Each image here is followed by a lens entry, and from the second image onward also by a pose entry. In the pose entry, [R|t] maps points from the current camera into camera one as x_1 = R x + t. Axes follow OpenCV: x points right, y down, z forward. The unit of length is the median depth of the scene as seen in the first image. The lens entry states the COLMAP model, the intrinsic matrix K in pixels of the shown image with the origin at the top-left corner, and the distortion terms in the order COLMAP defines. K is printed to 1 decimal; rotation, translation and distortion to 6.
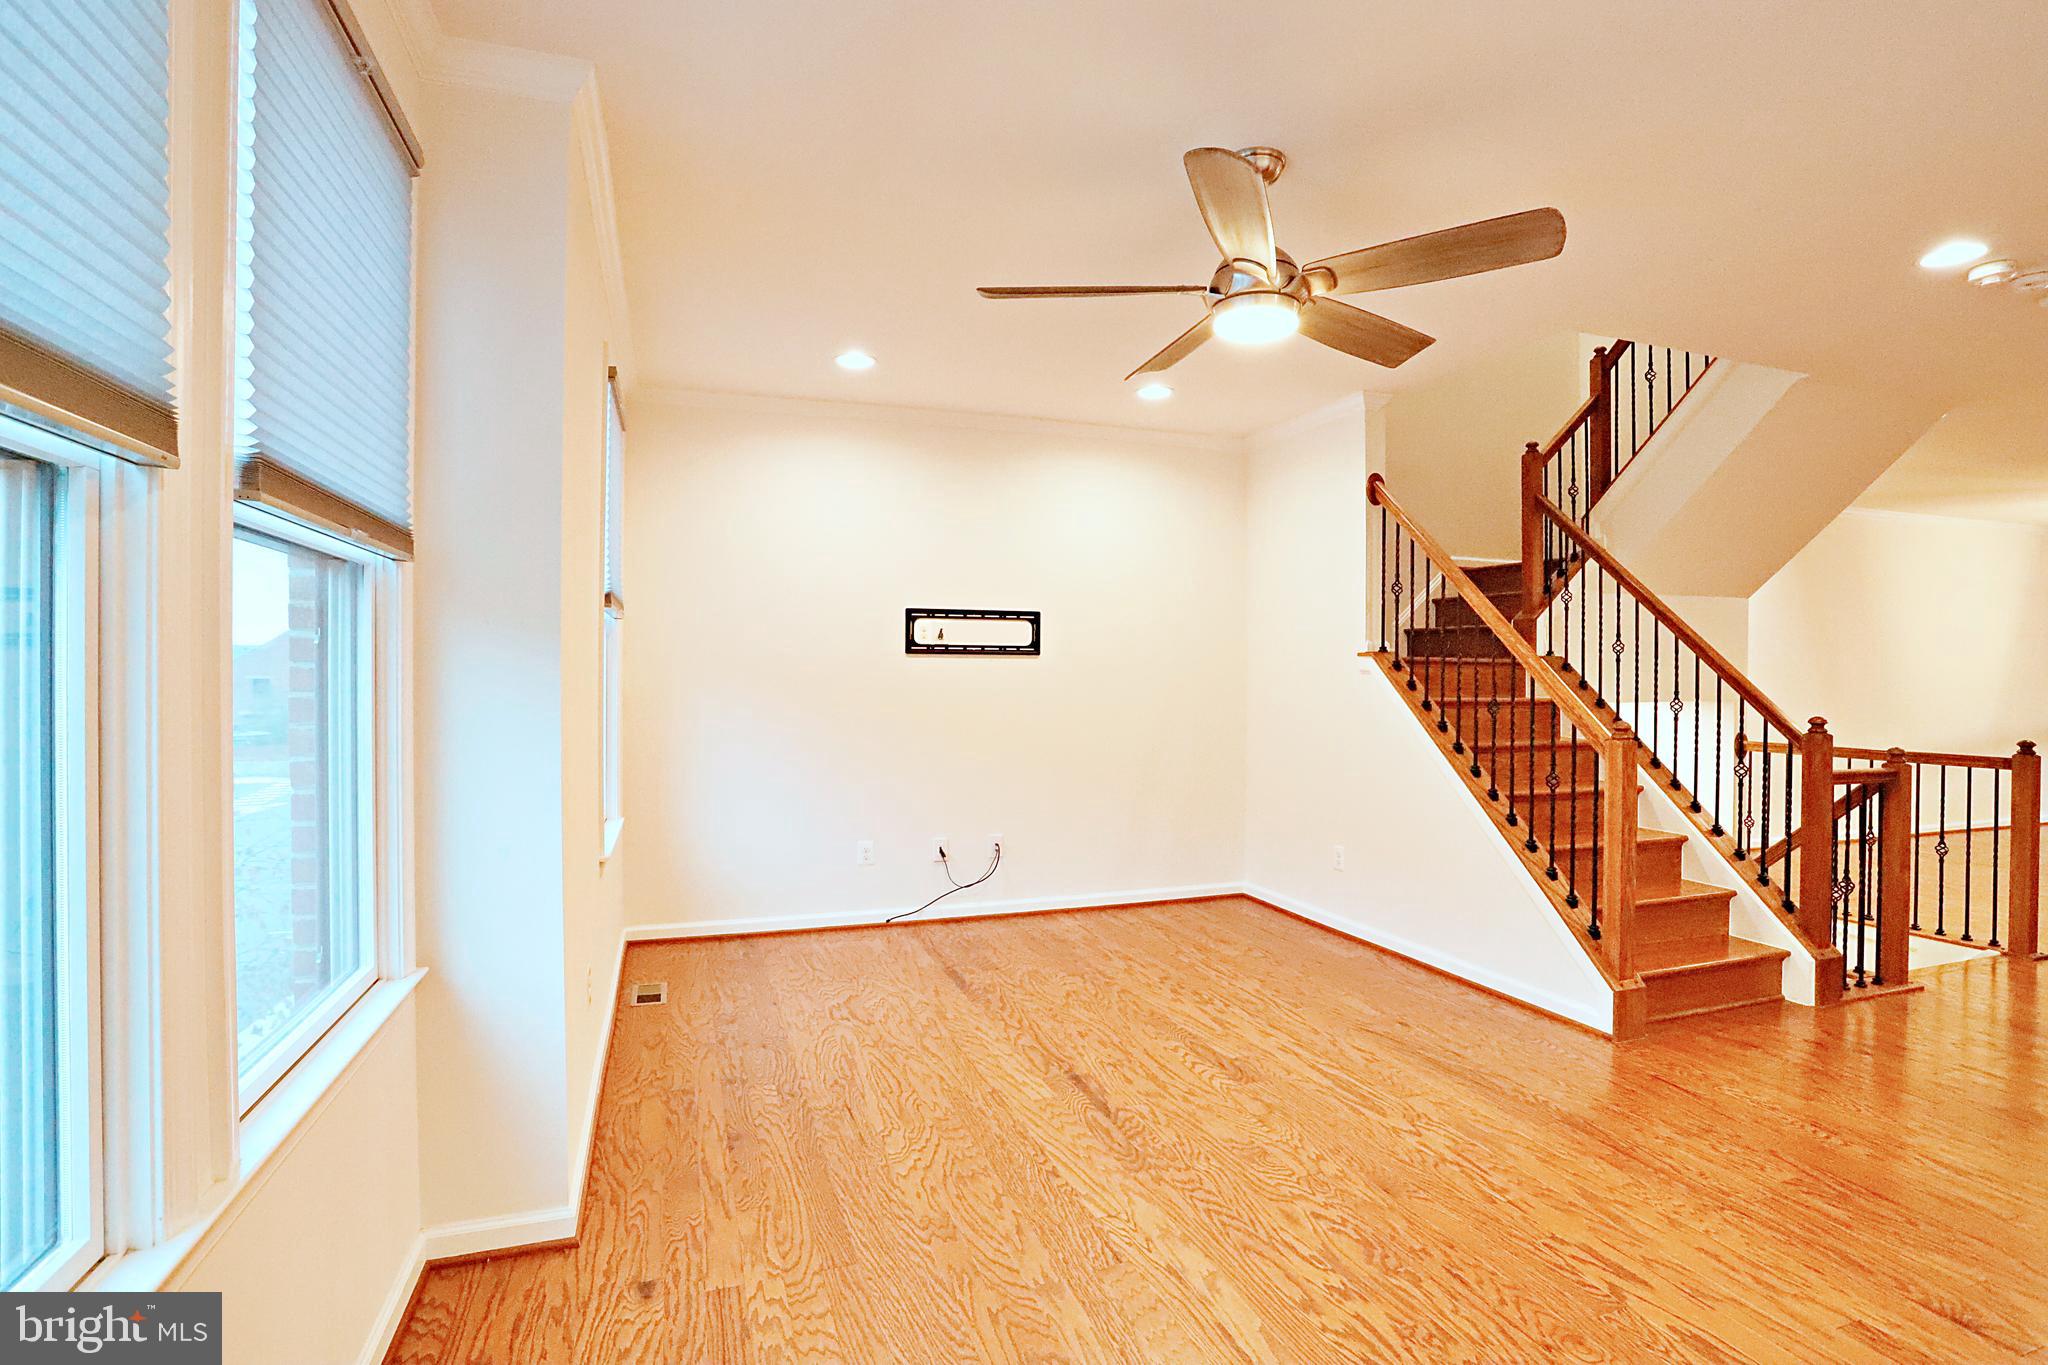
lens RADIAL K [[1002.1, 0, 1020.3], [0, 1002.1, 676.5], [0, 0, 1]] dist [-0.070000, 0.030454]
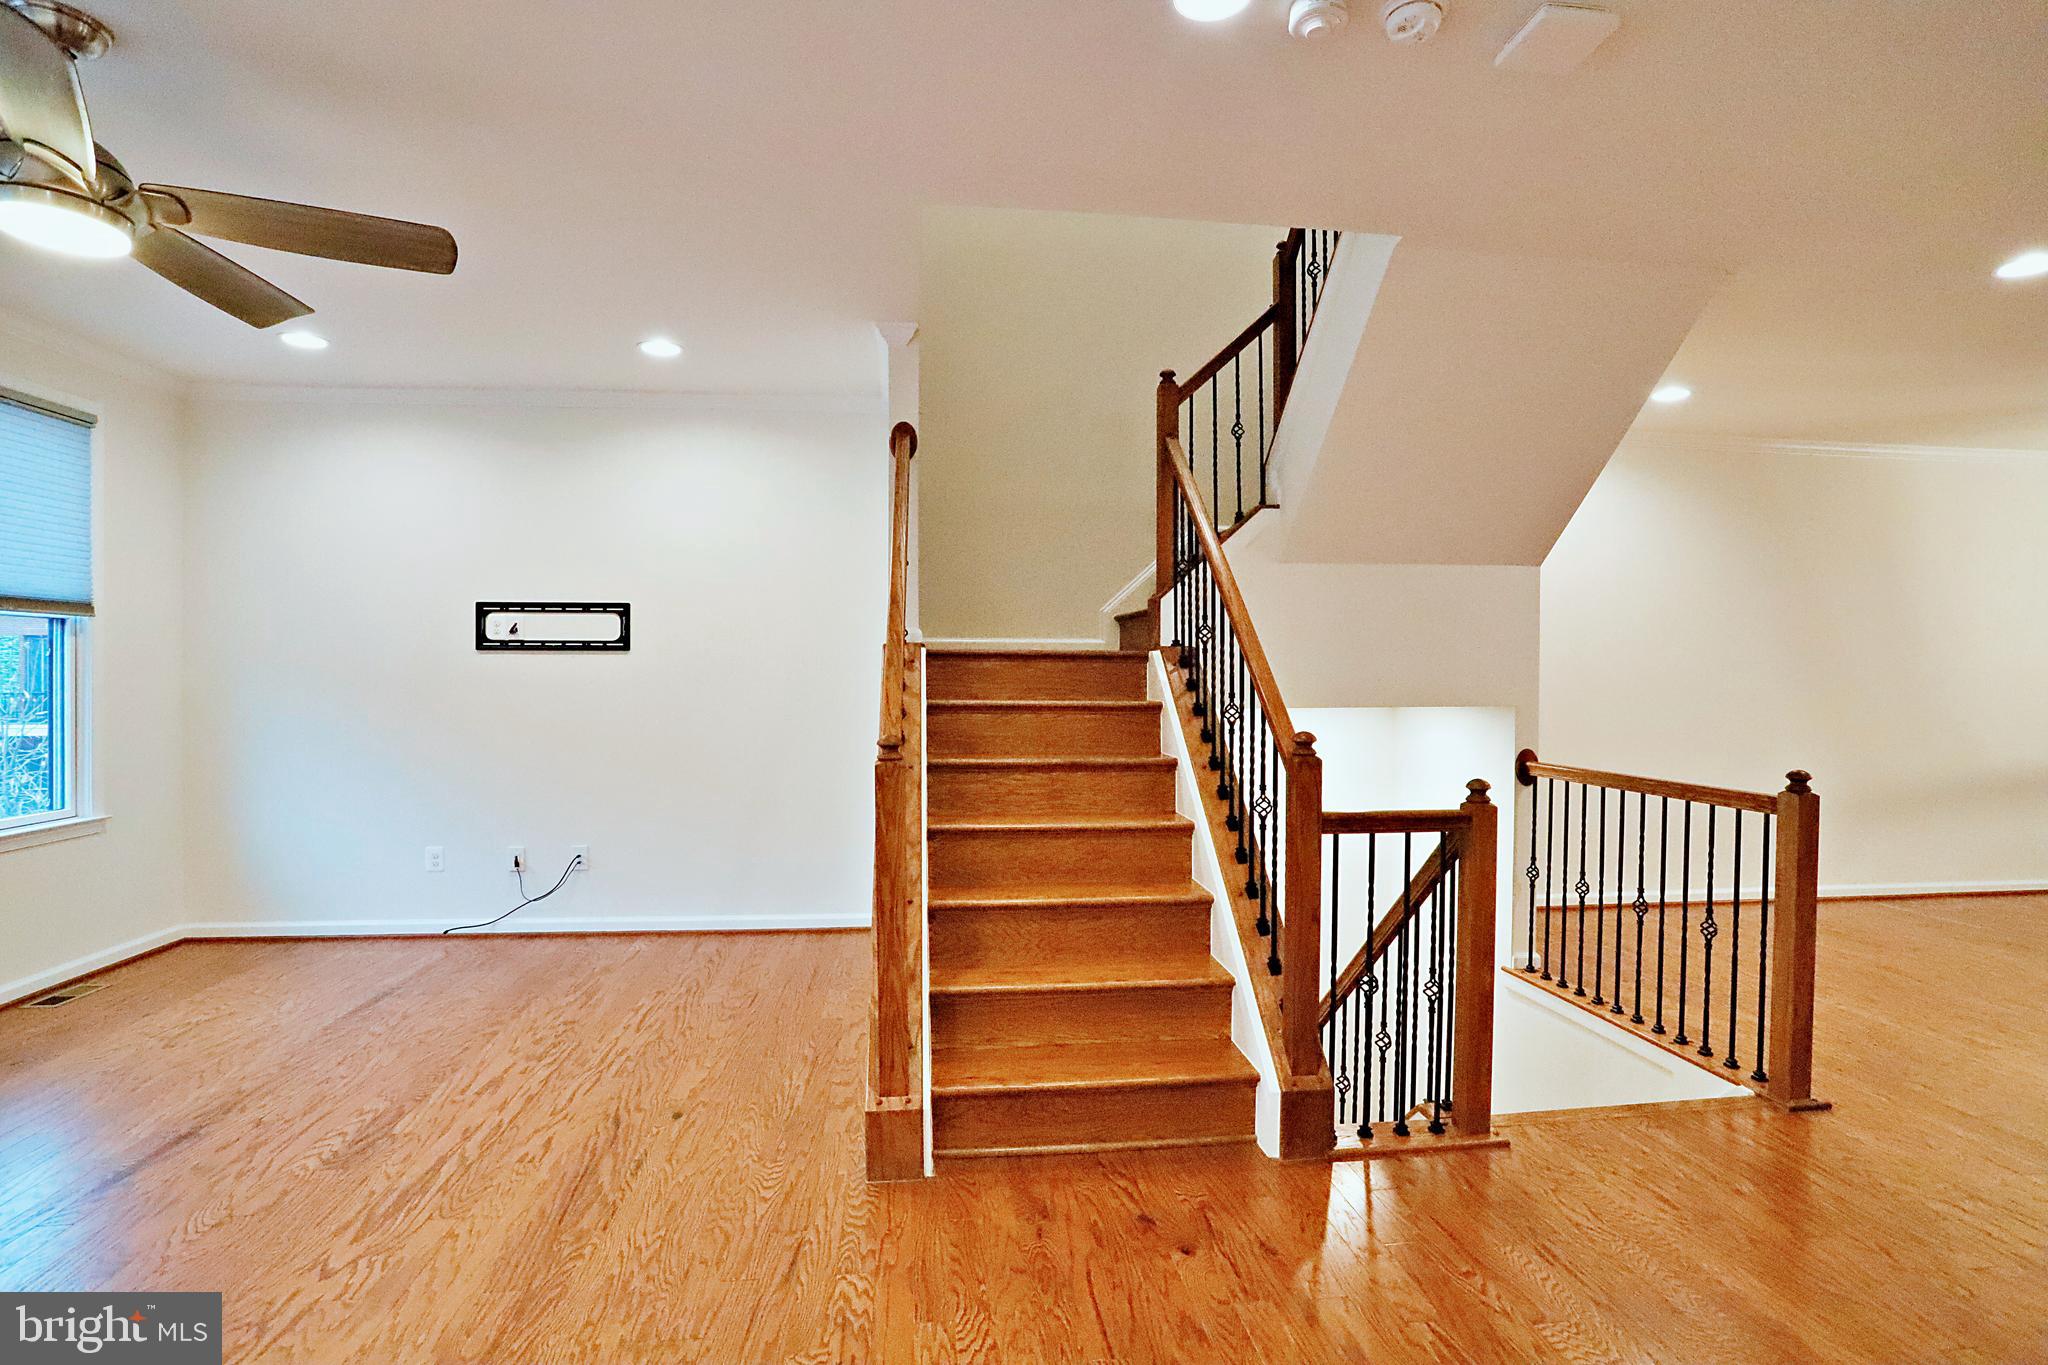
lens RADIAL K [[1002.1, 0, 1020.3], [0, 1002.1, 676.5], [0, 0, 1]] dist [-0.070000, 0.030454]
pose [[0.973370, -0.001735, -0.229234, 0.660338], [0.003195, 0.999977, 0.006001, -0.002330], [0.229218, -0.006574, 0.973353, 0.235090]]
